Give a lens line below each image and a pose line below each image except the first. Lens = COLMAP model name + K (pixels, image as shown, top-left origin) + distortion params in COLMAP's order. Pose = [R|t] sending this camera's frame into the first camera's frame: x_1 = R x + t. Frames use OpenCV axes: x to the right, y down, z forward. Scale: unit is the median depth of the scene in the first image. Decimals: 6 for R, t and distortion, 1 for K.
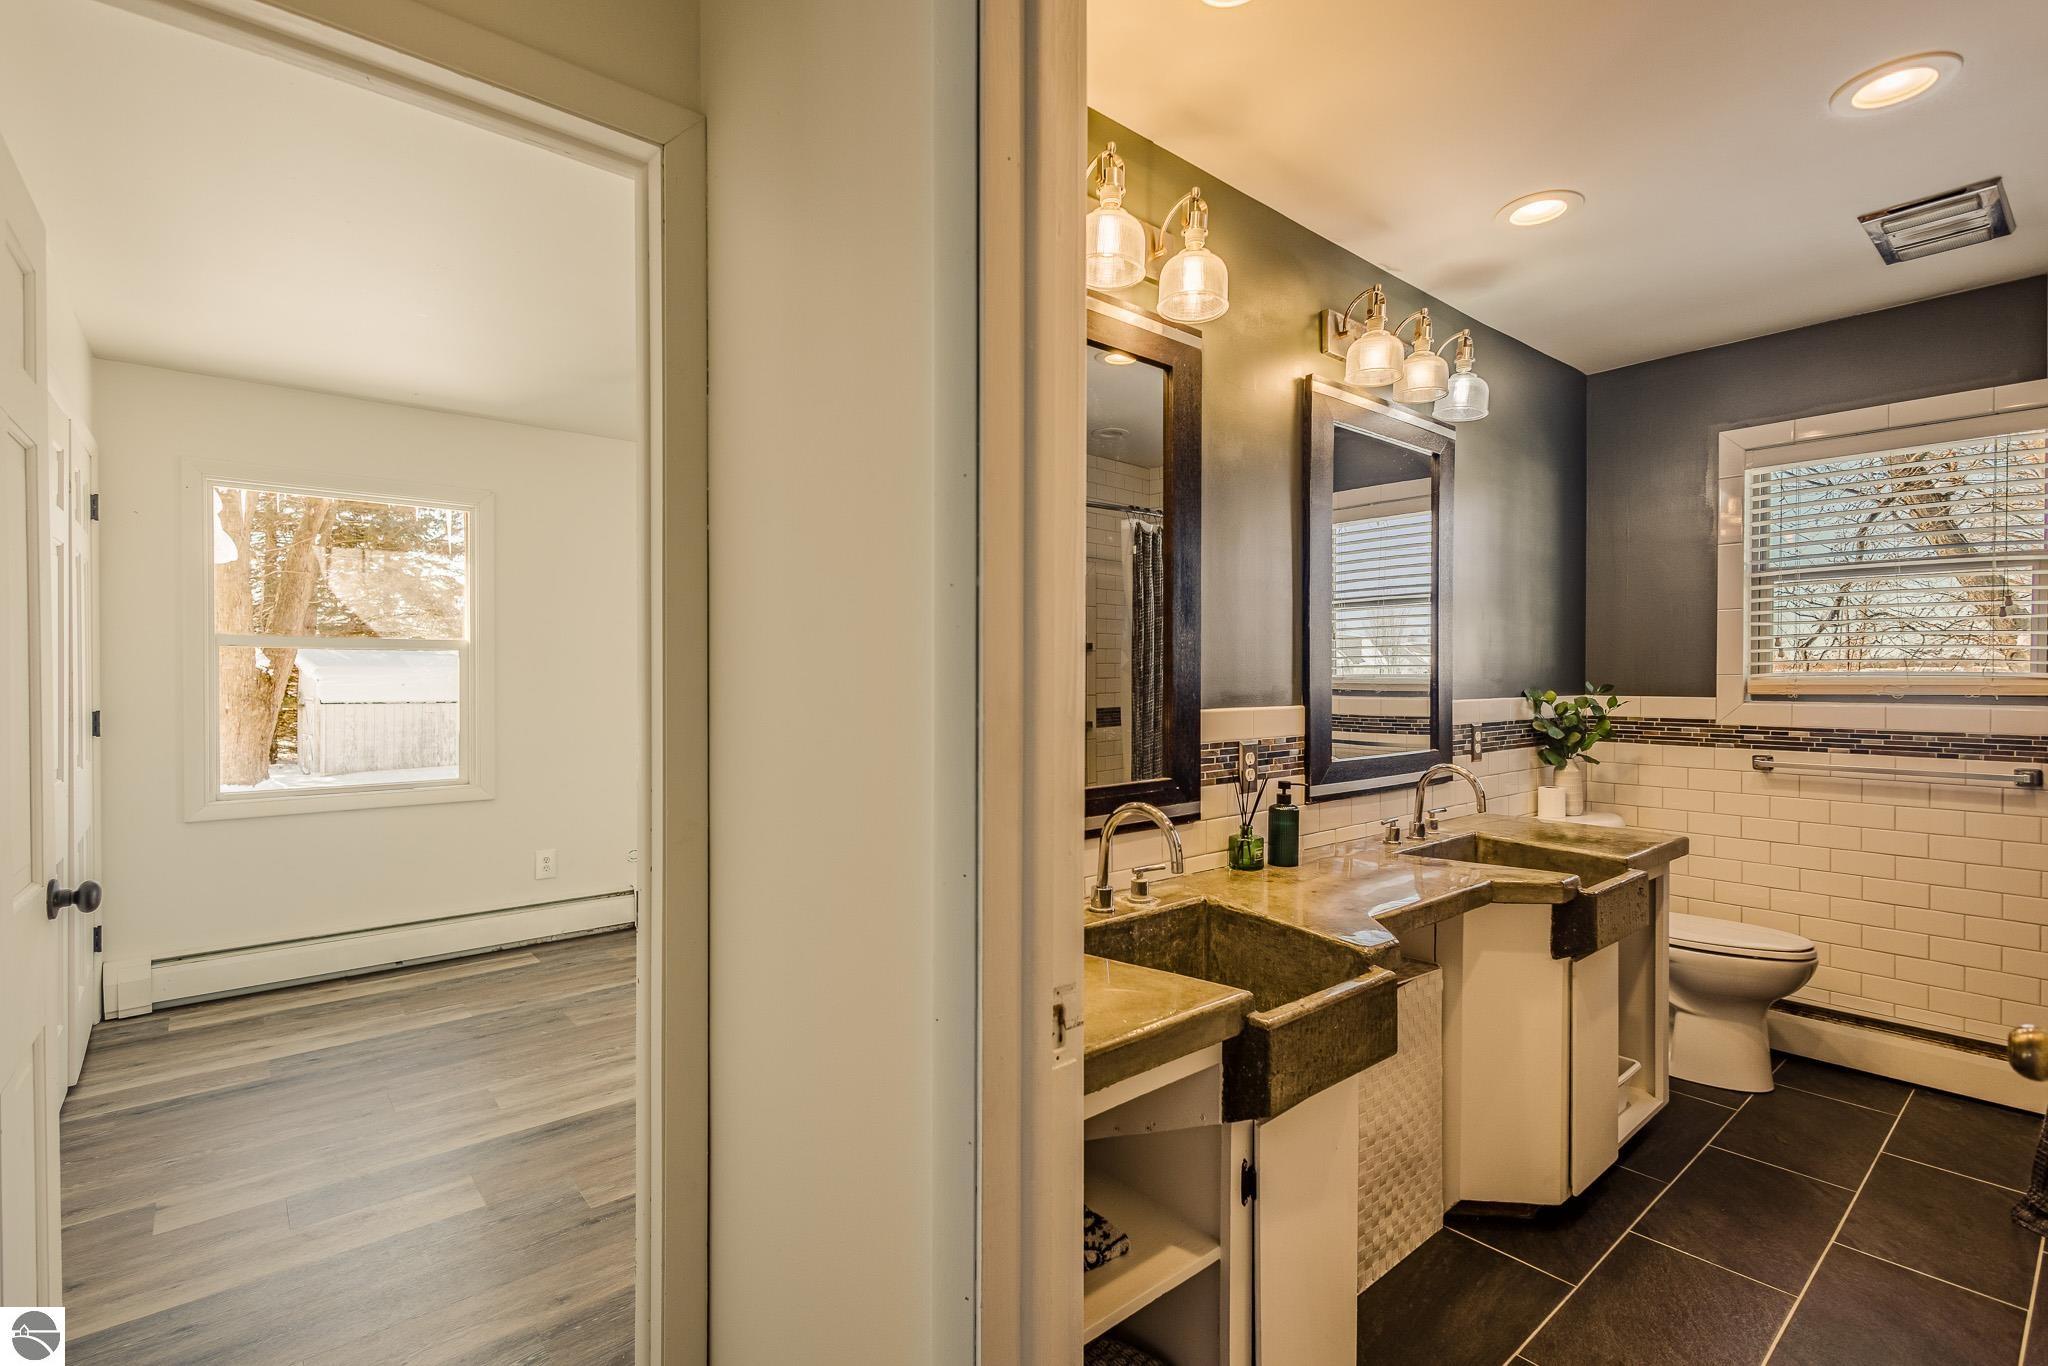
lens RADIAL K [[947.8, 0, 1017.8], [0, 947.8, 682.9], [0, 0, 1]] dist [0.010301, -0.002096]
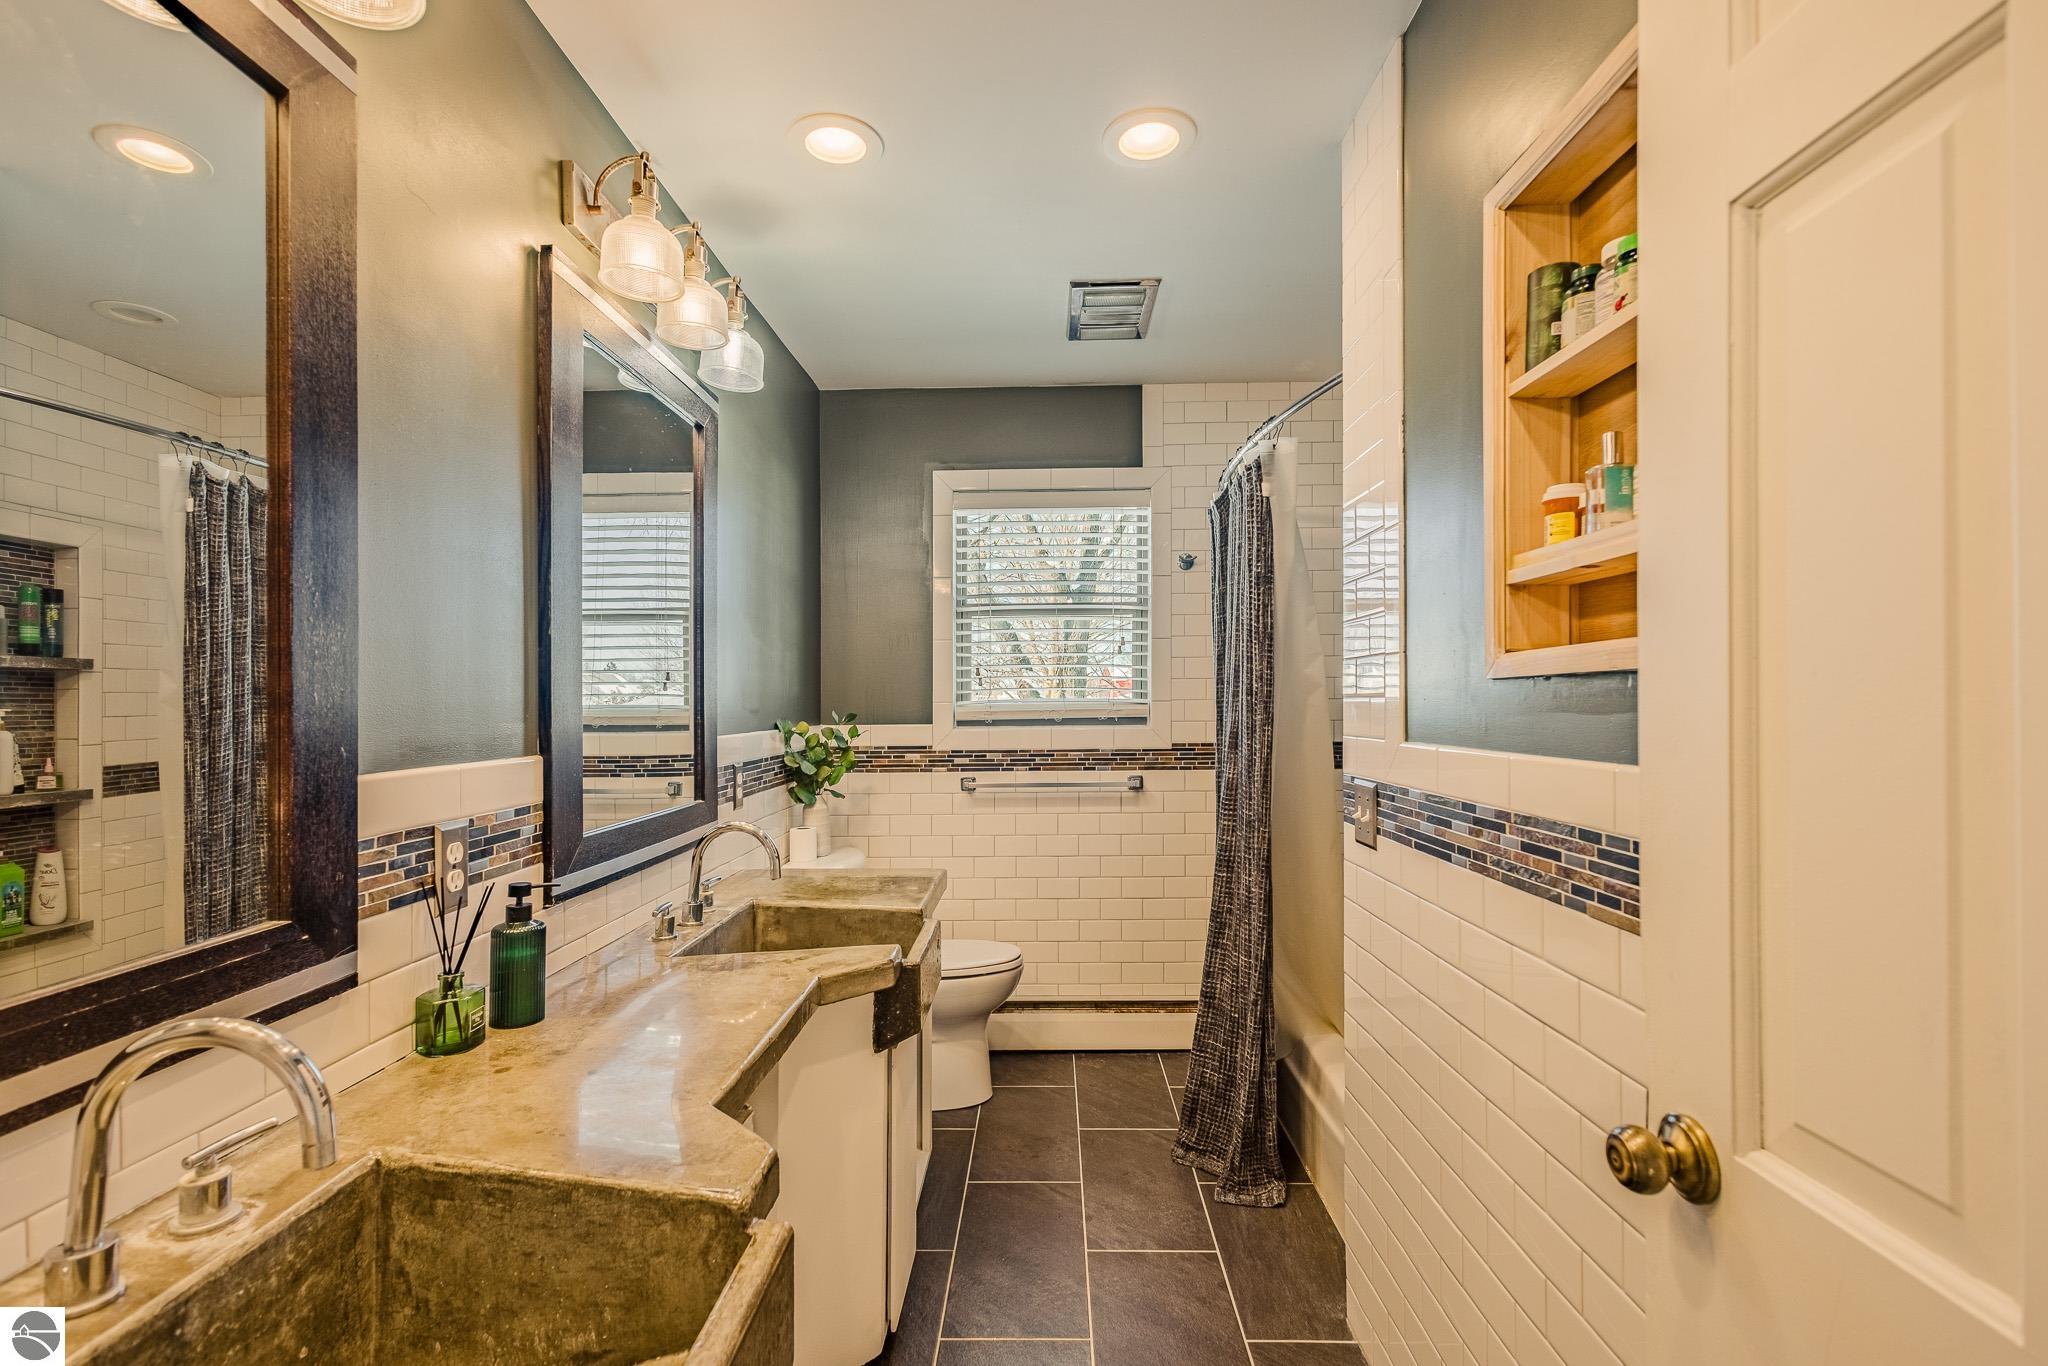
lens RADIAL K [[947.8, 0, 1031.0], [0, 947.8, 689.7], [0, 0, 1]] dist [0.010301, -0.002096]
pose [[0.663392, 0.001965, 0.748269, 0.036605], [0.016152, 0.999726, -0.016945, -0.004223], [-0.748097, 0.023327, 0.663179, 0.300681]]
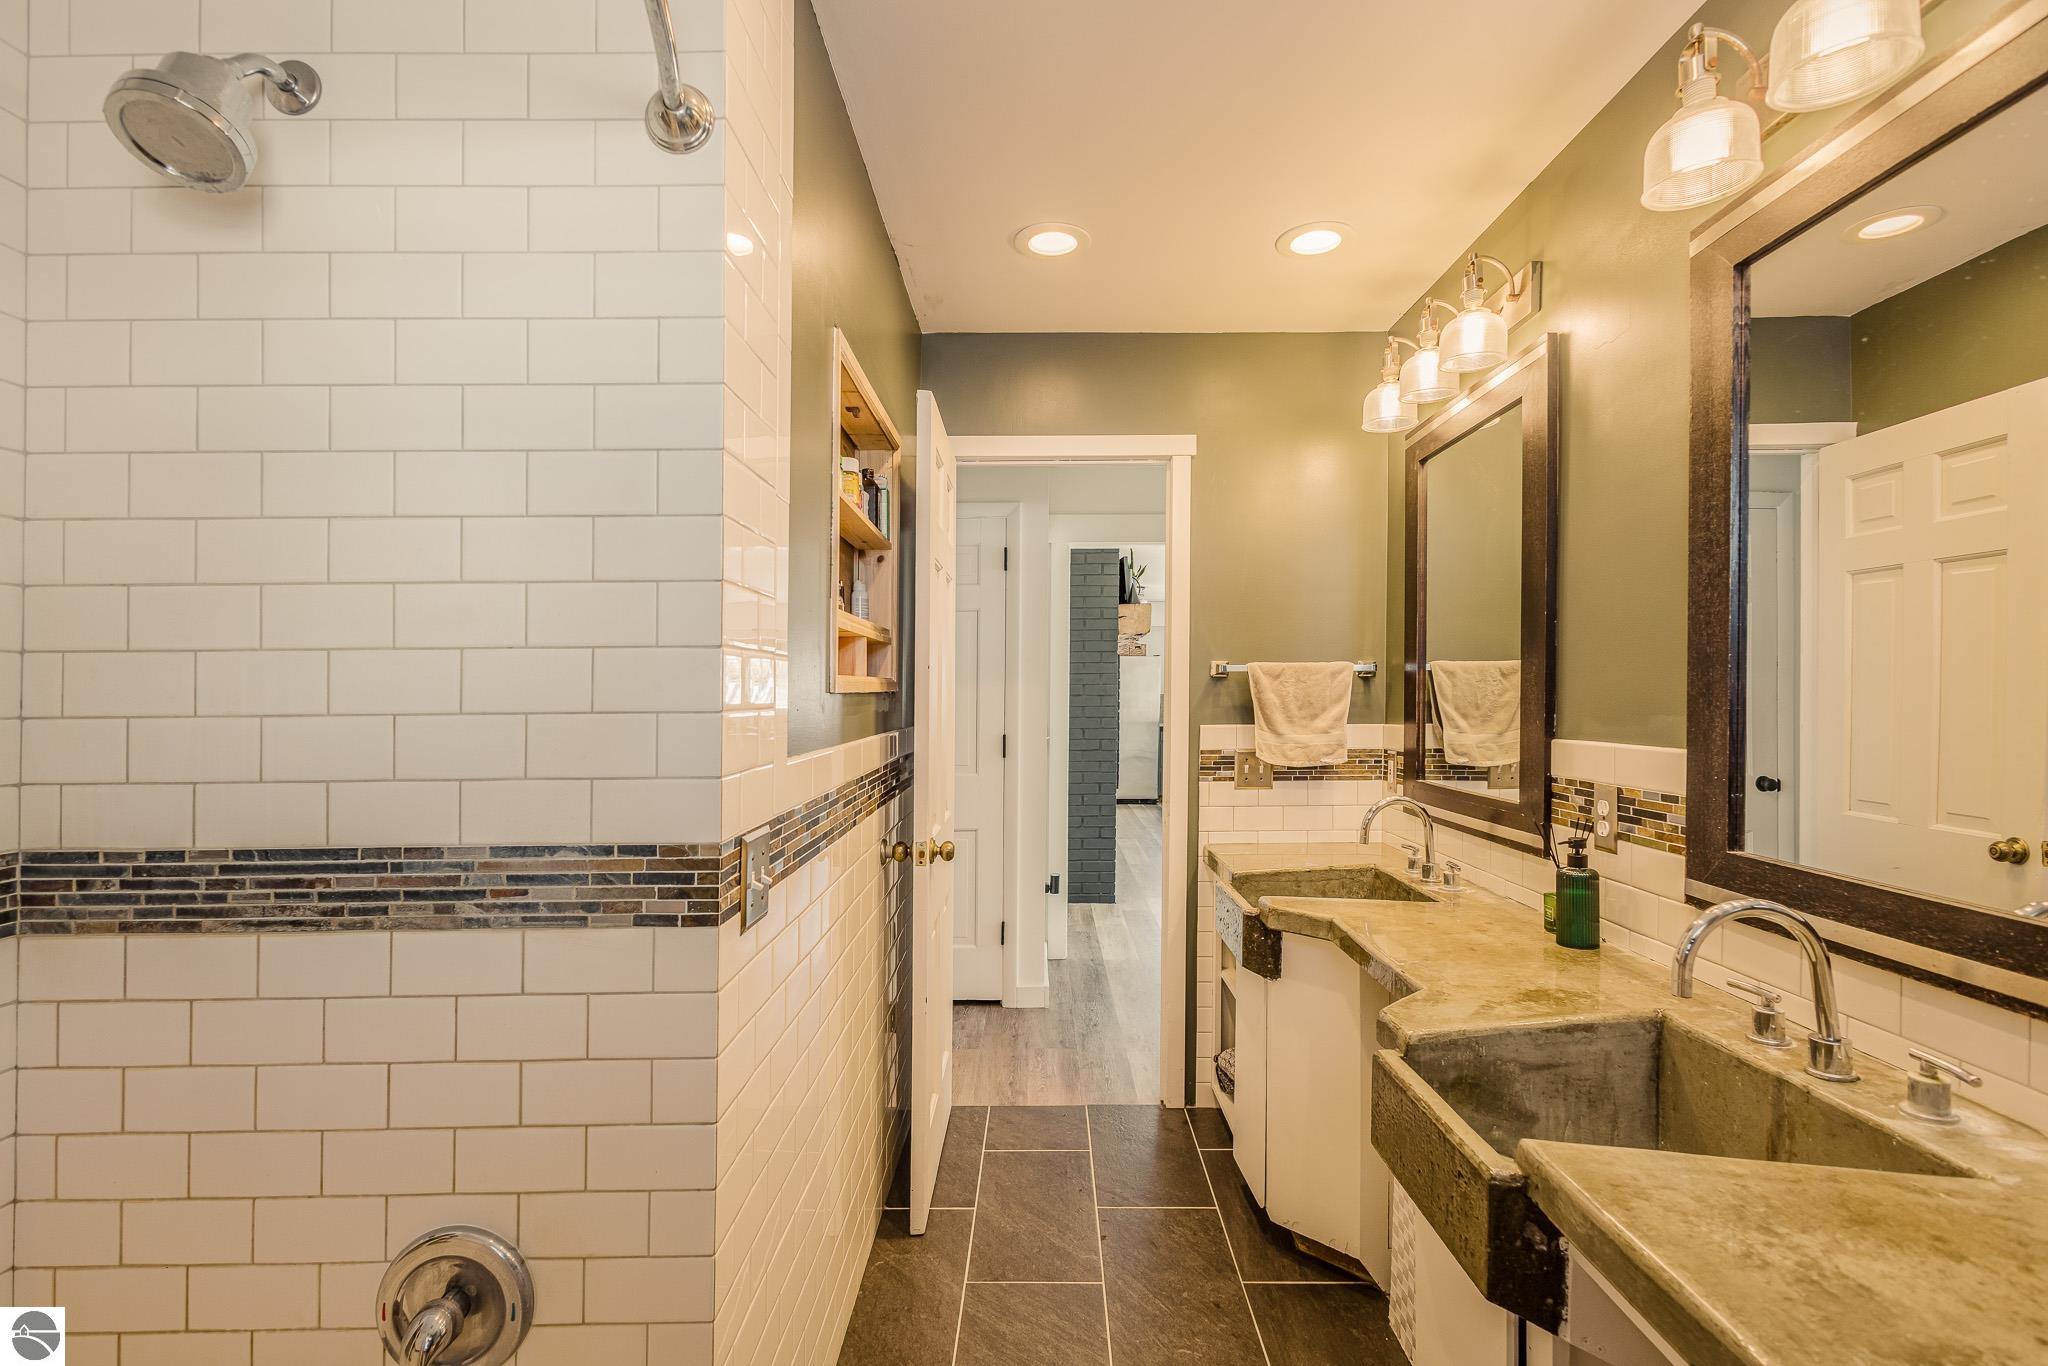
lens RADIAL K [[947.8, 0, 1028.4], [0, 947.8, 690.5], [0, 0, 1]] dist [0.010301, -0.002096]
pose [[-0.654628, 0.004005, -0.755941, 0.997006], [0.003205, 0.999992, 0.002522, -0.017353], [0.755944, -0.000772, -0.654635, 1.007397]]
